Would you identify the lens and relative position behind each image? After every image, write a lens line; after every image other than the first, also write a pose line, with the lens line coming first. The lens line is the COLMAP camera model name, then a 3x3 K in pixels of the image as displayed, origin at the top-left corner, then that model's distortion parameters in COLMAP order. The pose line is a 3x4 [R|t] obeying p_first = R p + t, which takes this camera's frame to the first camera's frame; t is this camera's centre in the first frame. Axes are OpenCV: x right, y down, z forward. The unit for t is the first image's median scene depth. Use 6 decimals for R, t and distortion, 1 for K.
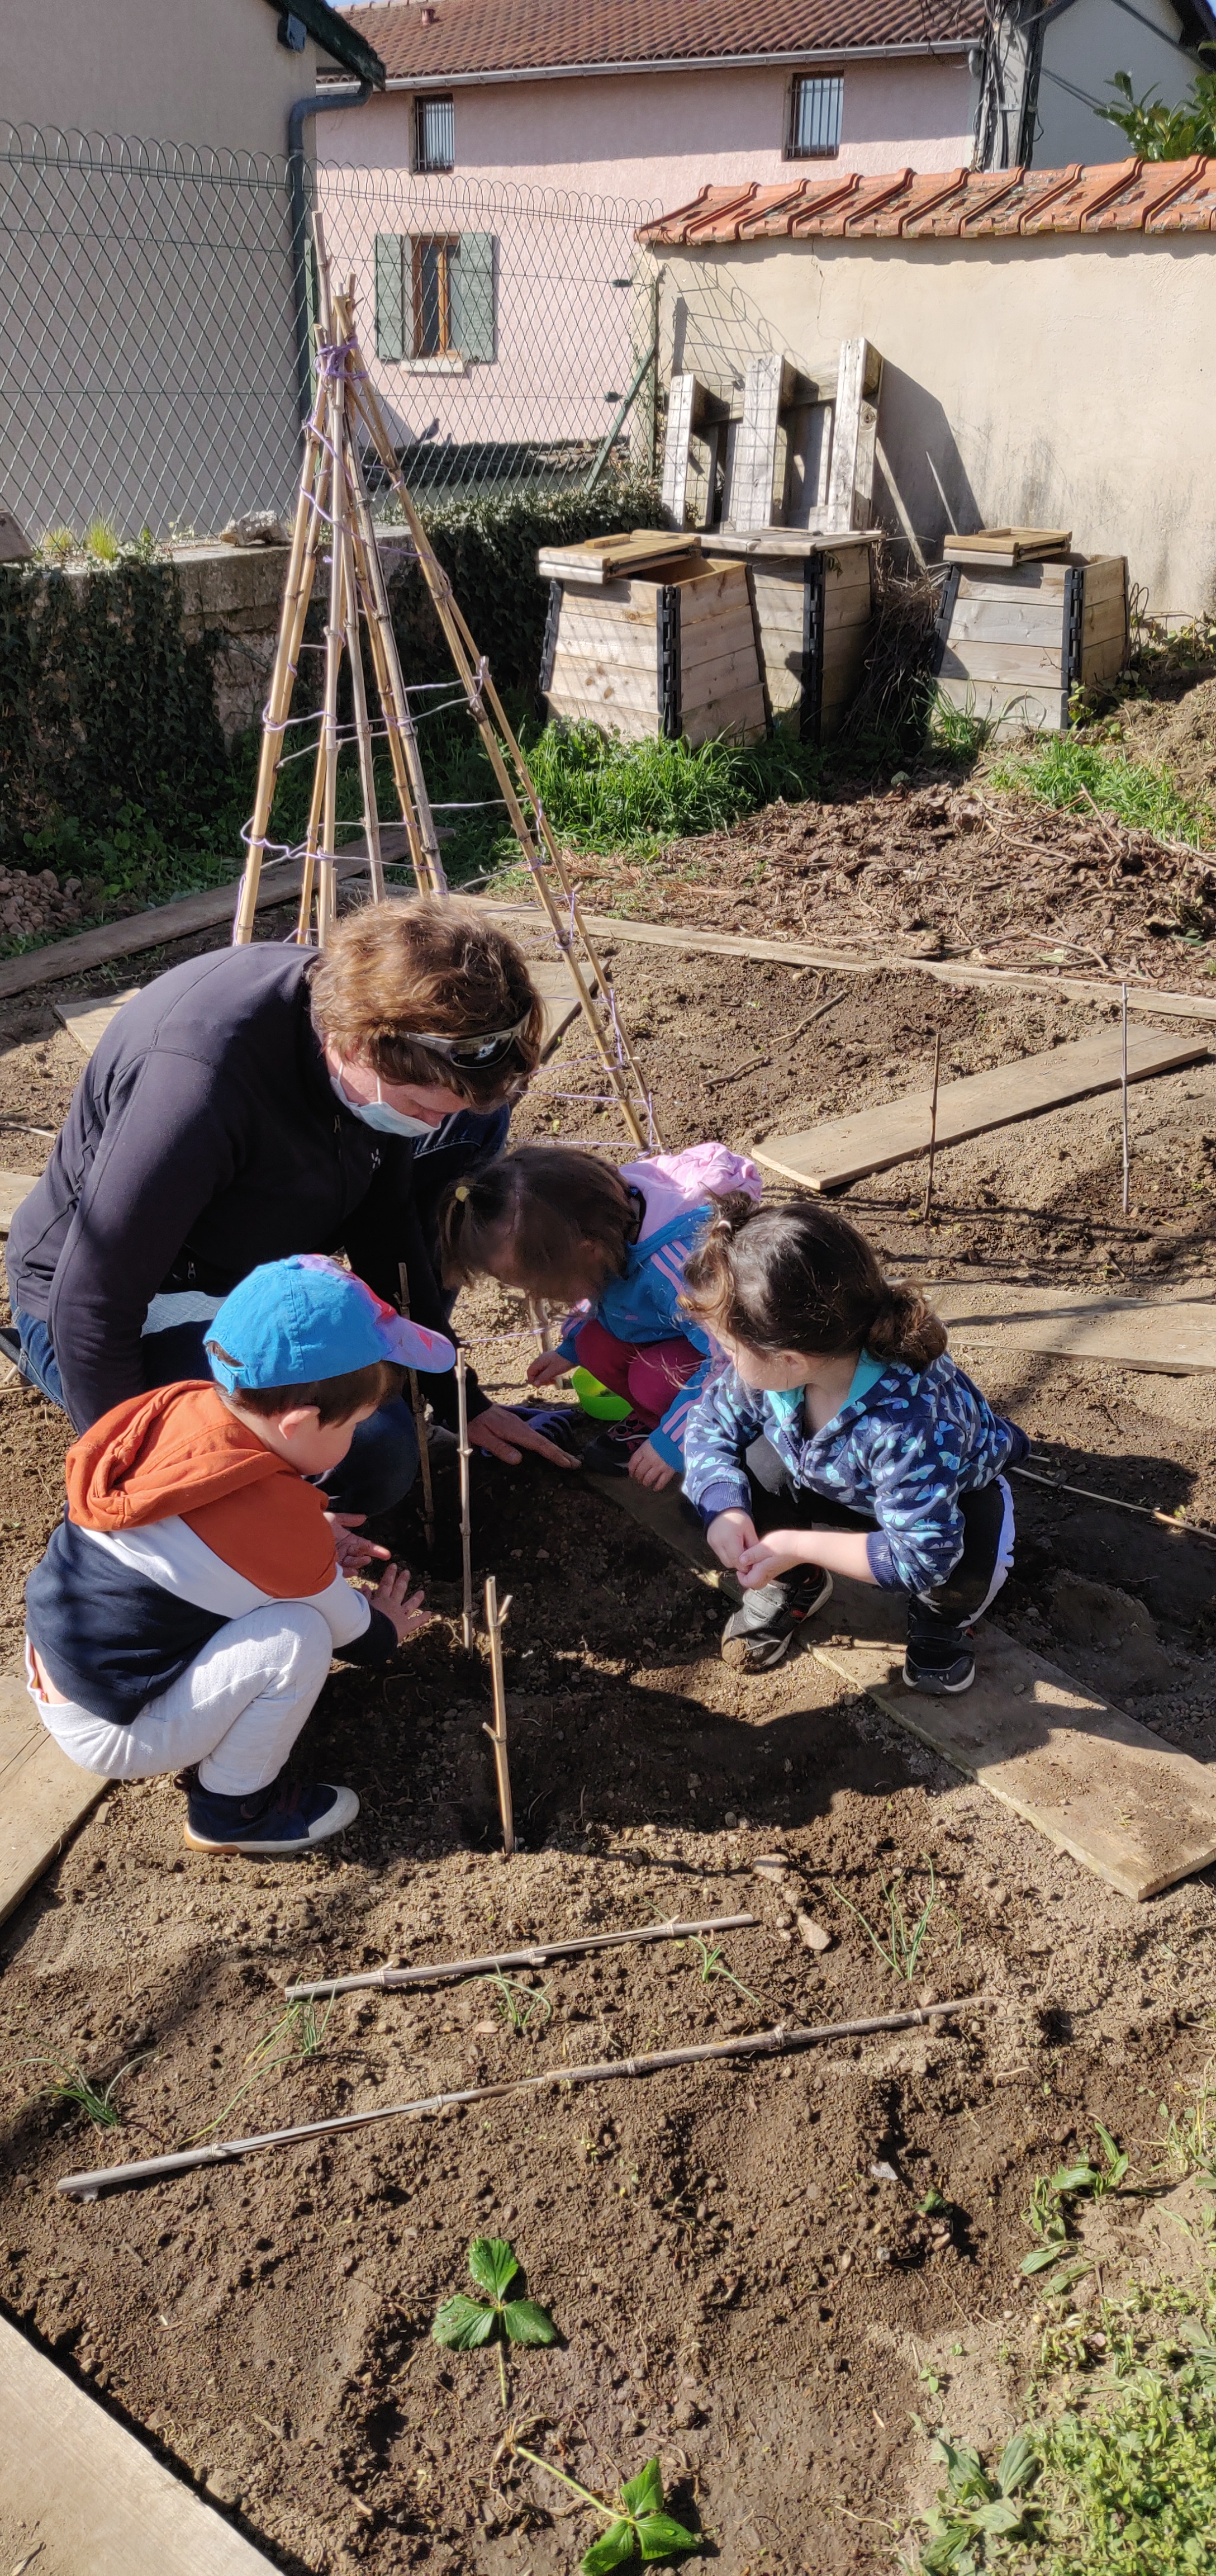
lens RADIAL K [[2061.5, 0, 608.0], [0, 2061.5, 1288.0], [0, 0, 1]] dist [0.002948, 0.008807]
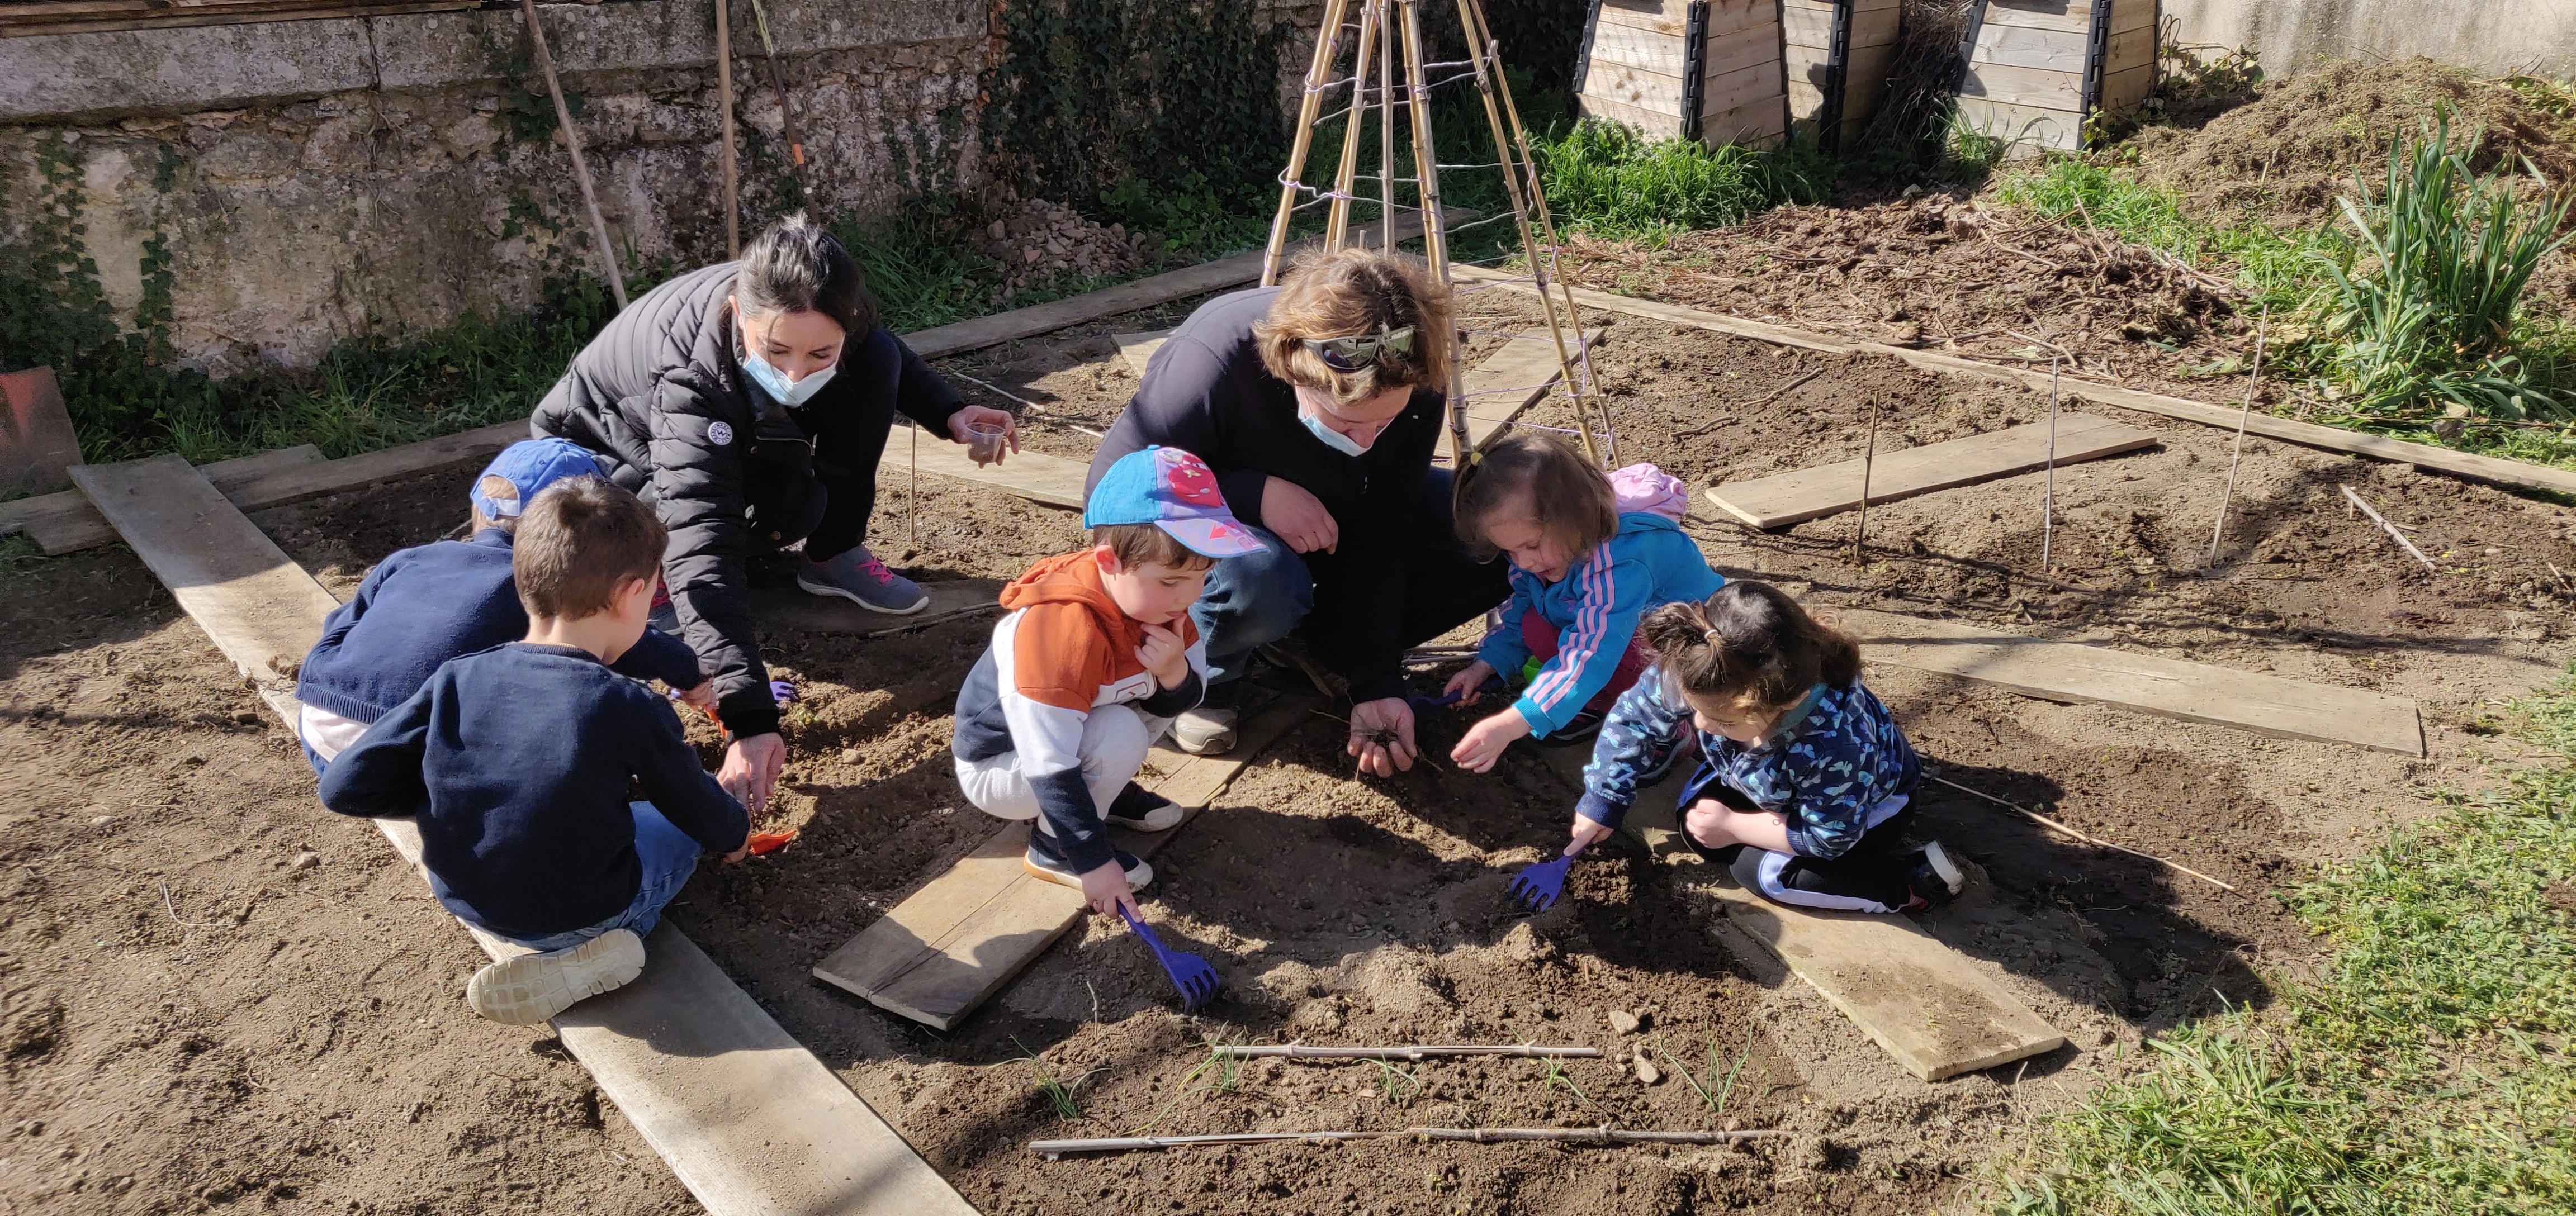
lens RADIAL K [[2060.1, 0, 1288.0], [0, 2060.1, 608.0], [0, 0, 1]] dist [-0.089822, 0.313090]
pose [[0.982309, 0.084767, -0.166981, 0.035482], [-0.091916, 0.995132, -0.035547, 0.052055], [0.163155, 0.050266, 0.985319, -0.116813]]
